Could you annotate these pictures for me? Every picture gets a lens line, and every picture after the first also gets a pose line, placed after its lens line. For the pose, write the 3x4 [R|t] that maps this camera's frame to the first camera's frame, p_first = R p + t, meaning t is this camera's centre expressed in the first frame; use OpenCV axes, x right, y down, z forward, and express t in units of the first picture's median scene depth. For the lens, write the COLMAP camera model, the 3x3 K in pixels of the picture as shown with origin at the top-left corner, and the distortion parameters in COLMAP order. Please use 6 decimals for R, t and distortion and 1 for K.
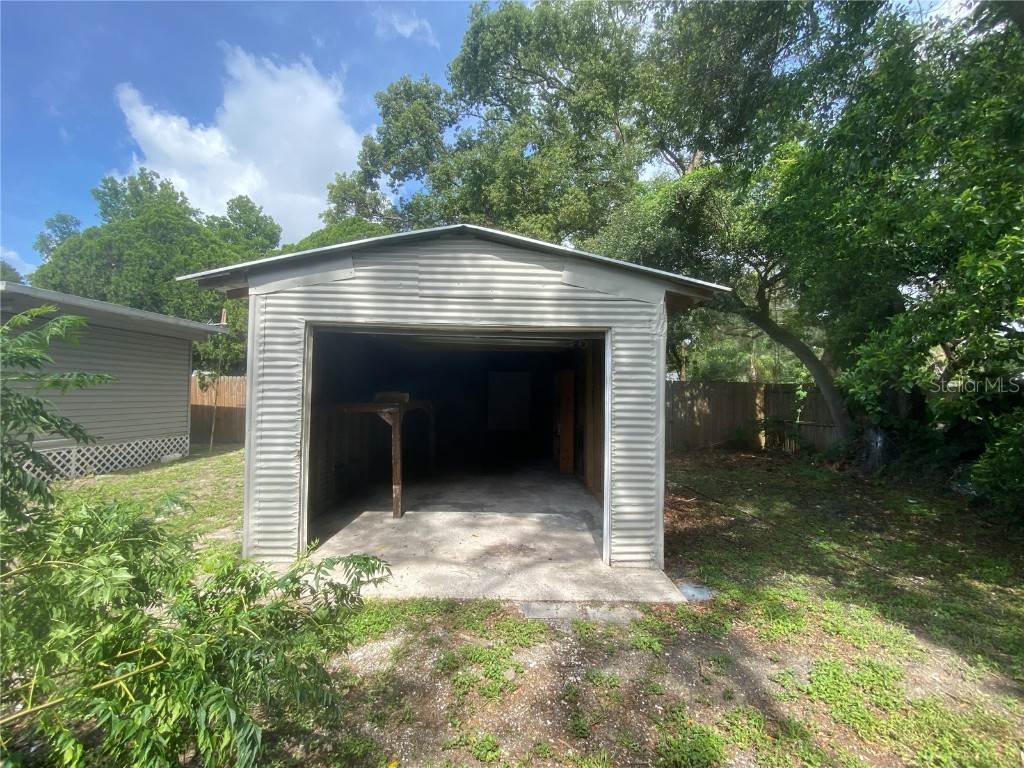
lens RADIAL K [[422.3, 0, 514.4], [0, 422.3, 383.4], [0, 0, 1]] dist [0.050618, -0.037177]
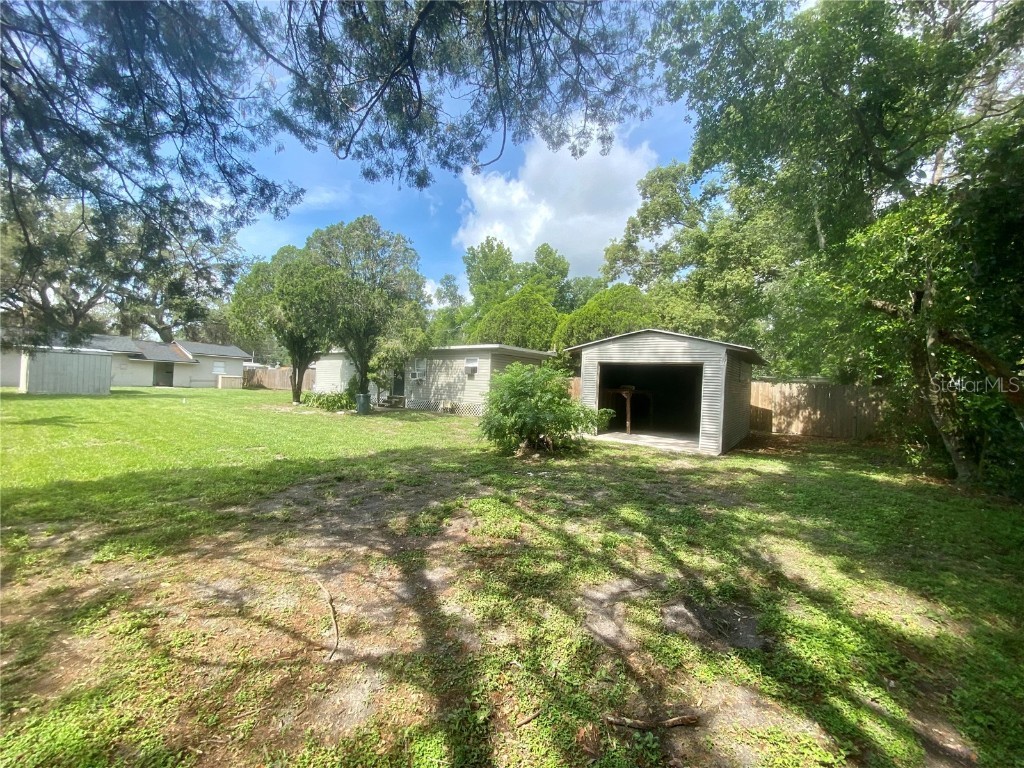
lens RADIAL K [[422.3, 0, 514.4], [0, 422.3, 383.4], [0, 0, 1]] dist [0.050618, -0.037177]
pose [[0.820742, 0.020271, -0.570939, 0.348568], [-0.020913, 0.999767, 0.005433, 0.005337], [0.570916, 0.007482, 0.820974, -0.845679]]
